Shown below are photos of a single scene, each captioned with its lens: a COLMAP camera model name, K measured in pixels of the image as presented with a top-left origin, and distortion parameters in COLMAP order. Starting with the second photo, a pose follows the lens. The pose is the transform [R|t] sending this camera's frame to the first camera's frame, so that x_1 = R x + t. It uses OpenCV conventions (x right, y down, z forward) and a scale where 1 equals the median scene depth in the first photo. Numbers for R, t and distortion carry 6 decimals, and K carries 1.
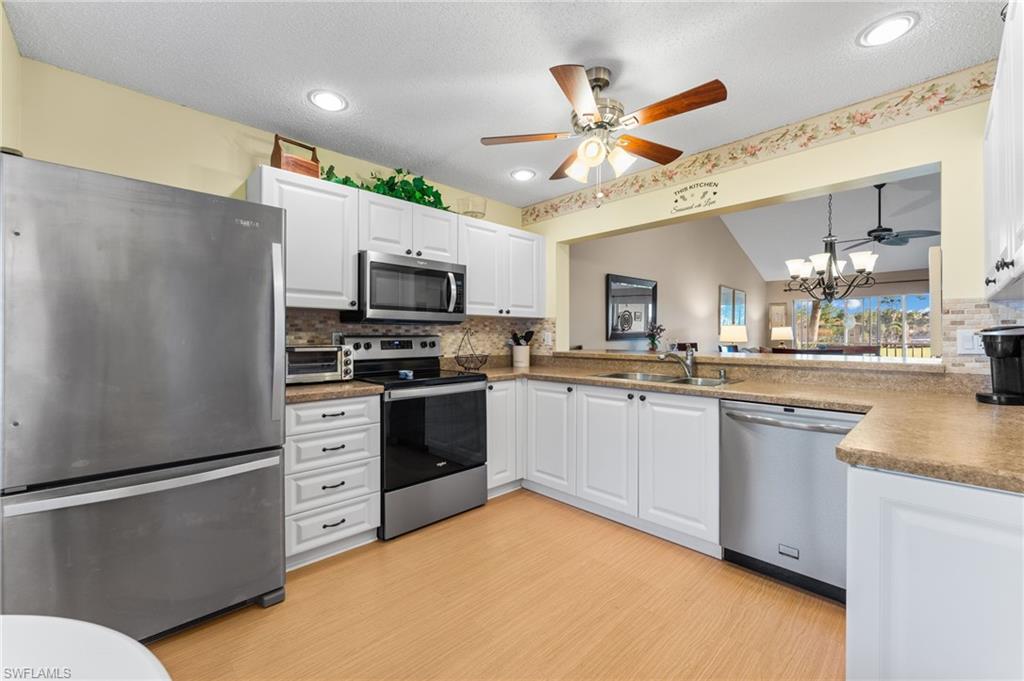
lens RADIAL K [[413.6, 0, 516.7], [0, 413.6, 338.7], [0, 0, 1]] dist [0.000054, 0.000196]
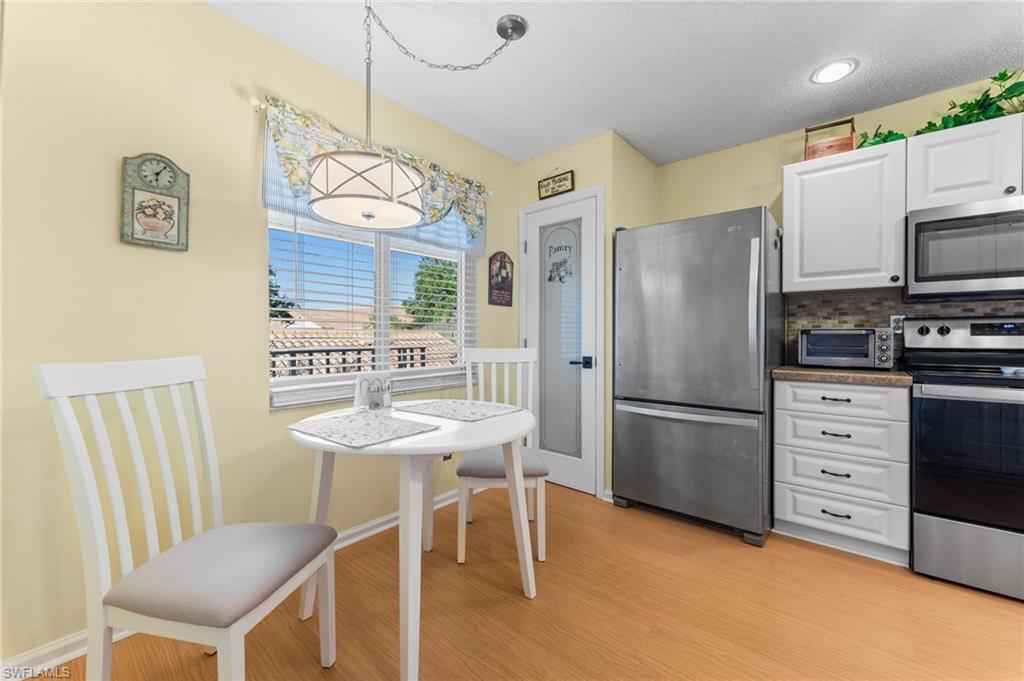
lens RADIAL K [[413.6, 0, 517.4], [0, 413.6, 337.6], [0, 0, 1]] dist [0.000054, 0.000196]
pose [[0.113783, 0.002786, -0.993502, 0.378437], [-0.003130, 0.999992, 0.002446, 0.037411], [0.993501, 0.002831, 0.113790, 0.147268]]
